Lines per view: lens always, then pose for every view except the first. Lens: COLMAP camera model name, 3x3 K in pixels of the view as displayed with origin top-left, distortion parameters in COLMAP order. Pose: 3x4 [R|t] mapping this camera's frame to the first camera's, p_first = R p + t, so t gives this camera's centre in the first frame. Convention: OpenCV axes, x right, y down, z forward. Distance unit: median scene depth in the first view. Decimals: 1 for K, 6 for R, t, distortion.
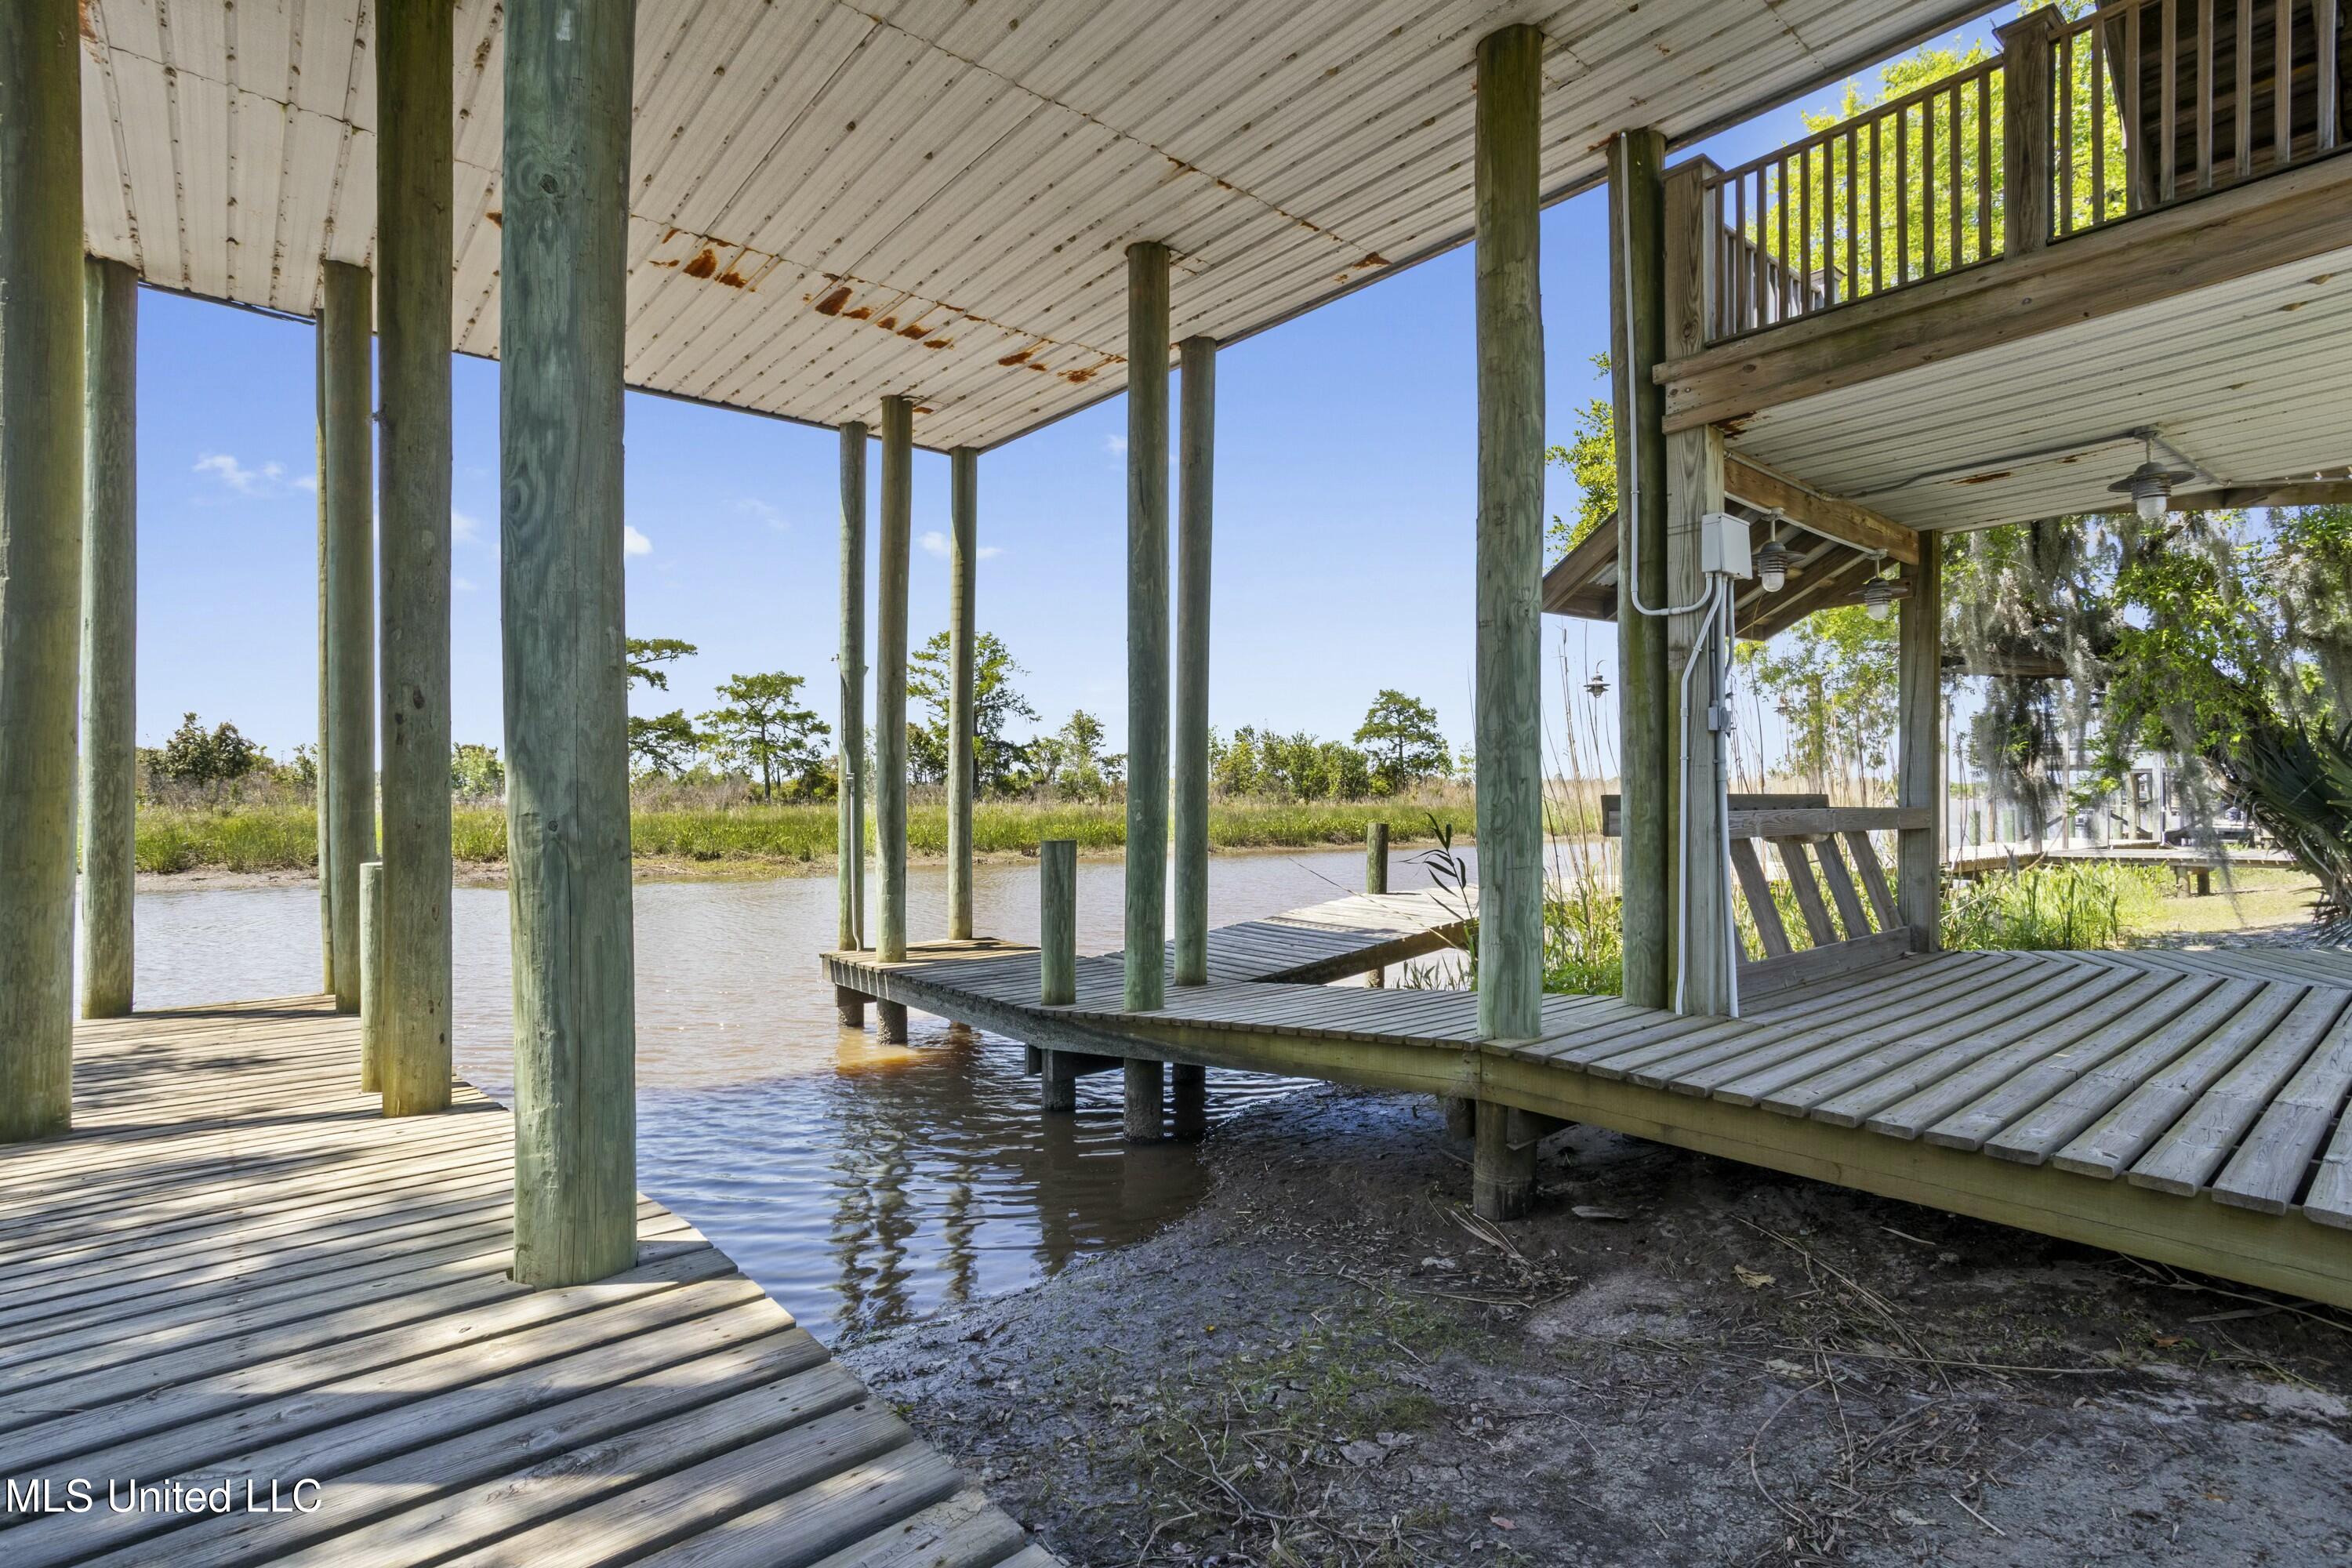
lens RADIAL K [[1135.3, 0, 1180.0], [0, 1135.3, 790.7], [0, 0, 1]] dist [-0.002837, 0.002011]
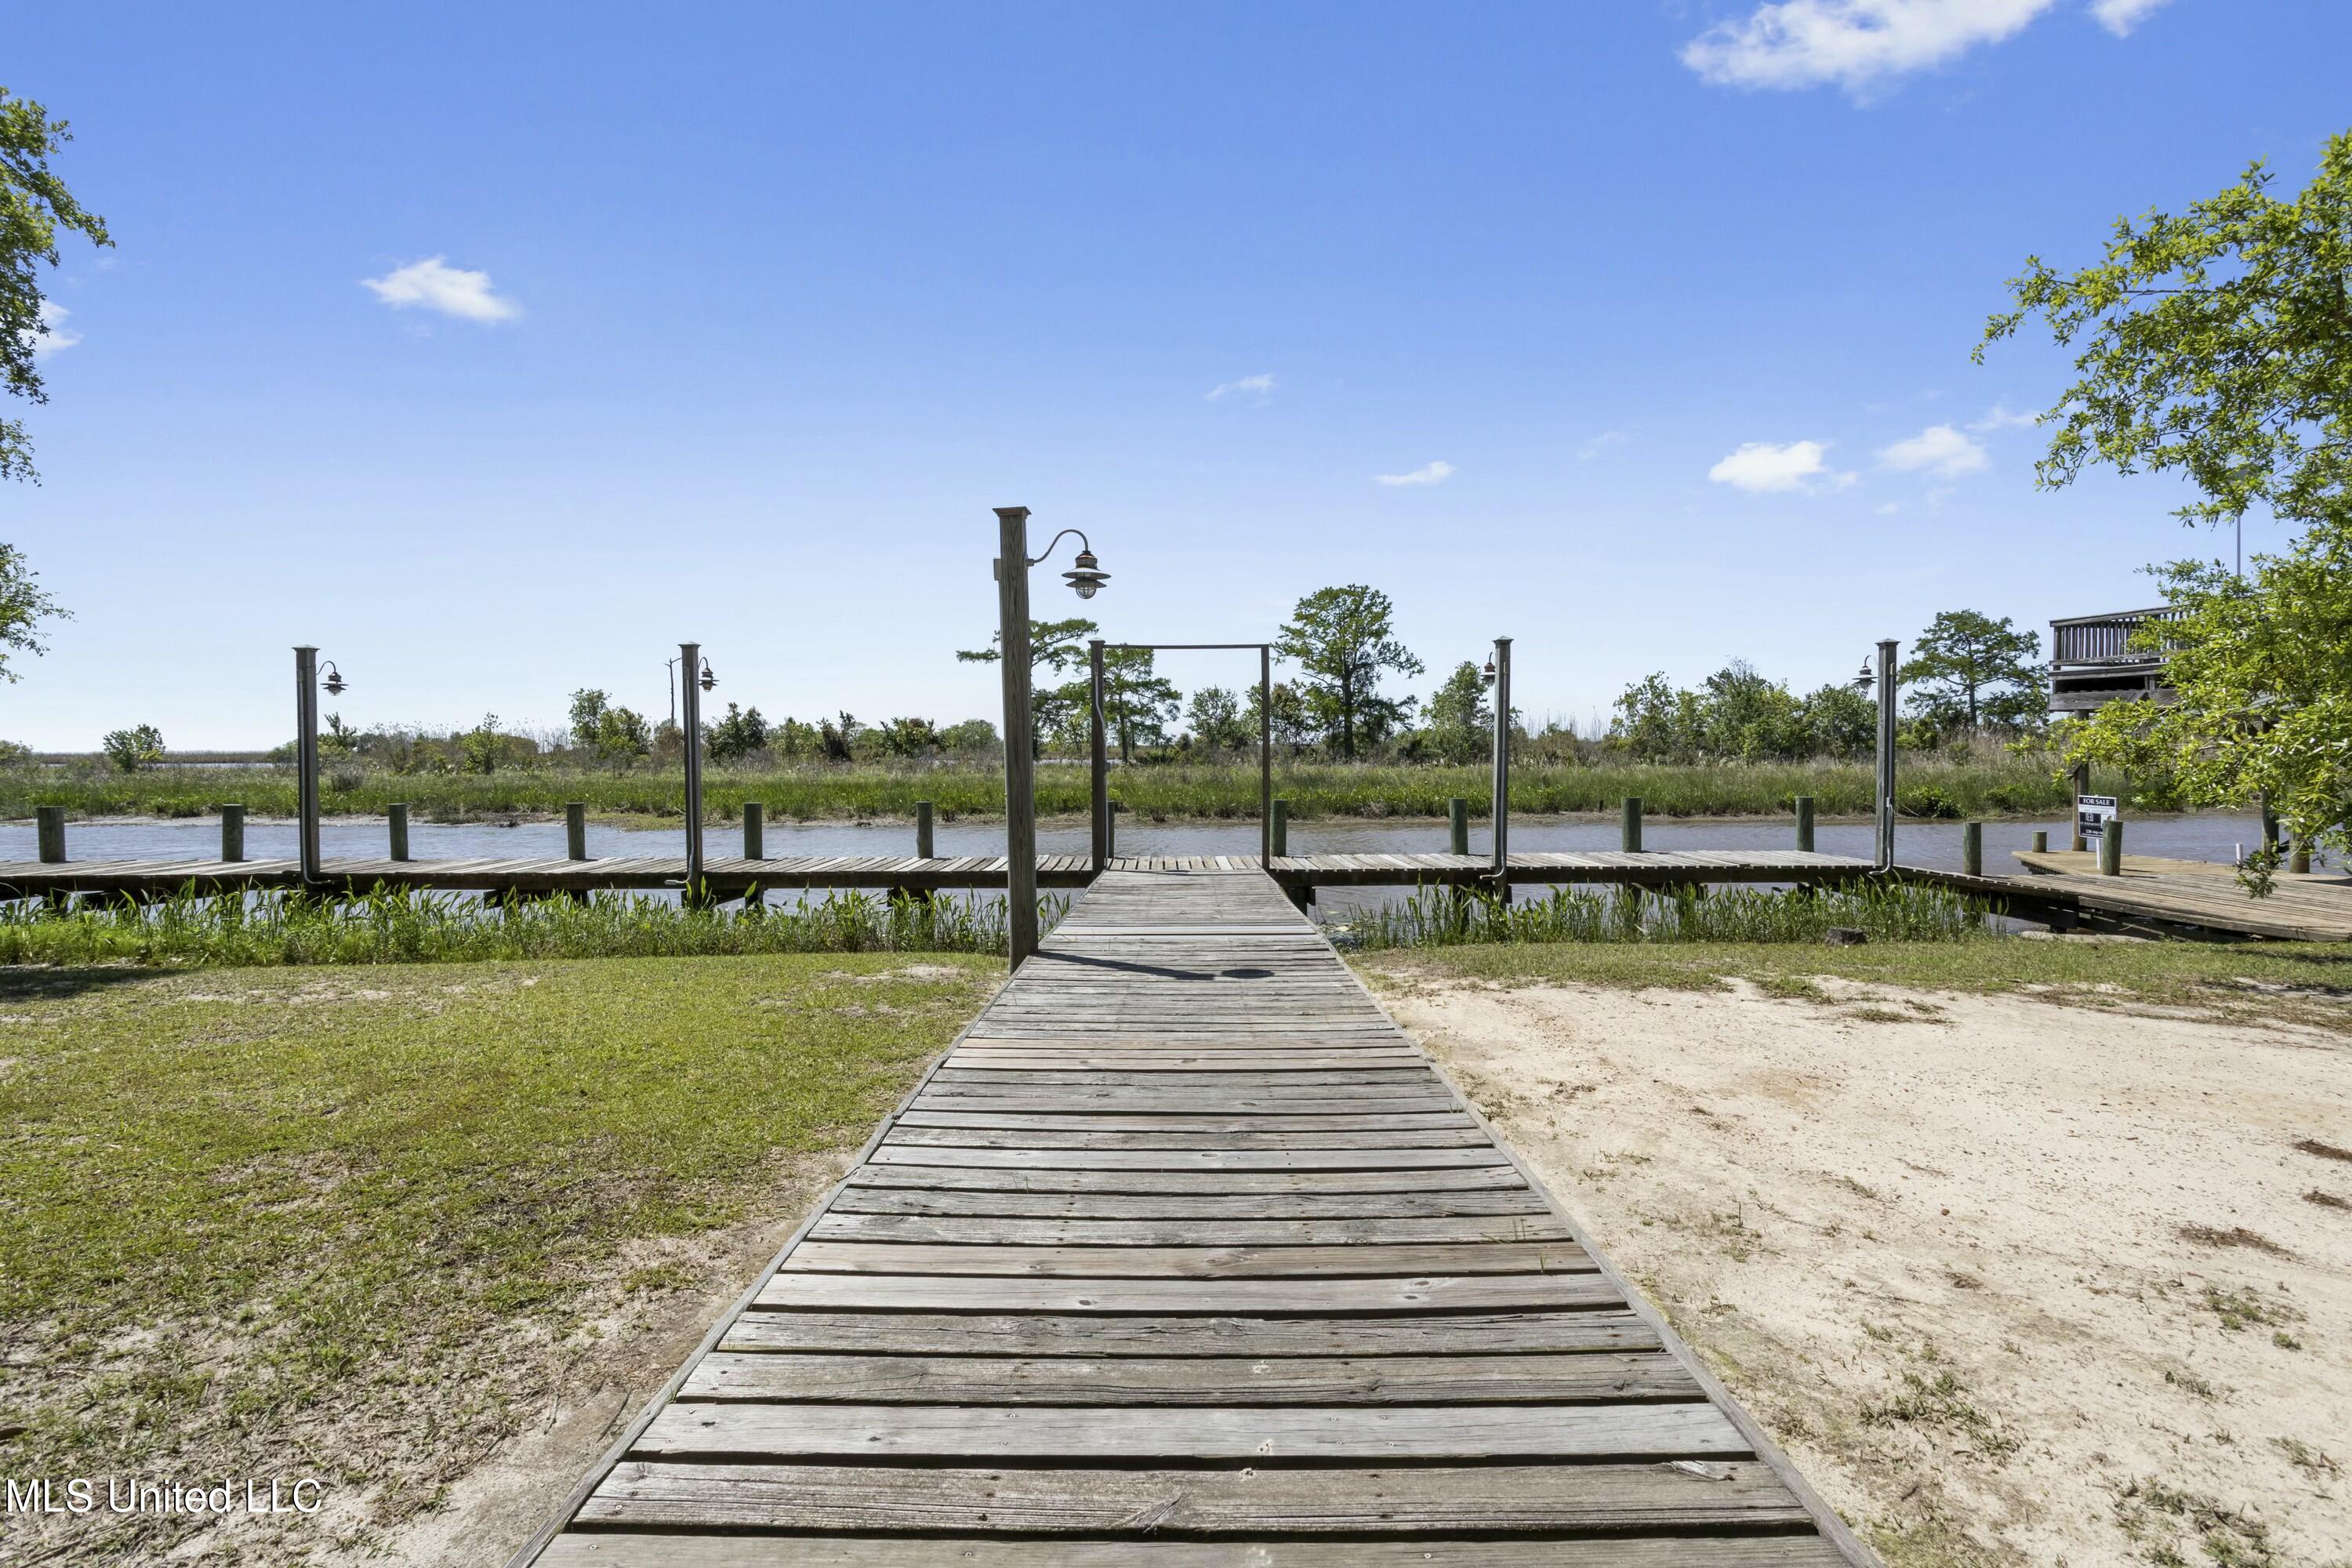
lens RADIAL K [[1135.3, 0, 1154.5], [0, 1135.3, 785.0], [0, 0, 1]] dist [-0.002837, 0.002011]
pose [[0.753295, 0.022238, -0.657307, 0.349563], [0.004863, 0.999213, 0.039379, -0.008666], [0.657665, -0.032860, 0.752593, 0.125714]]
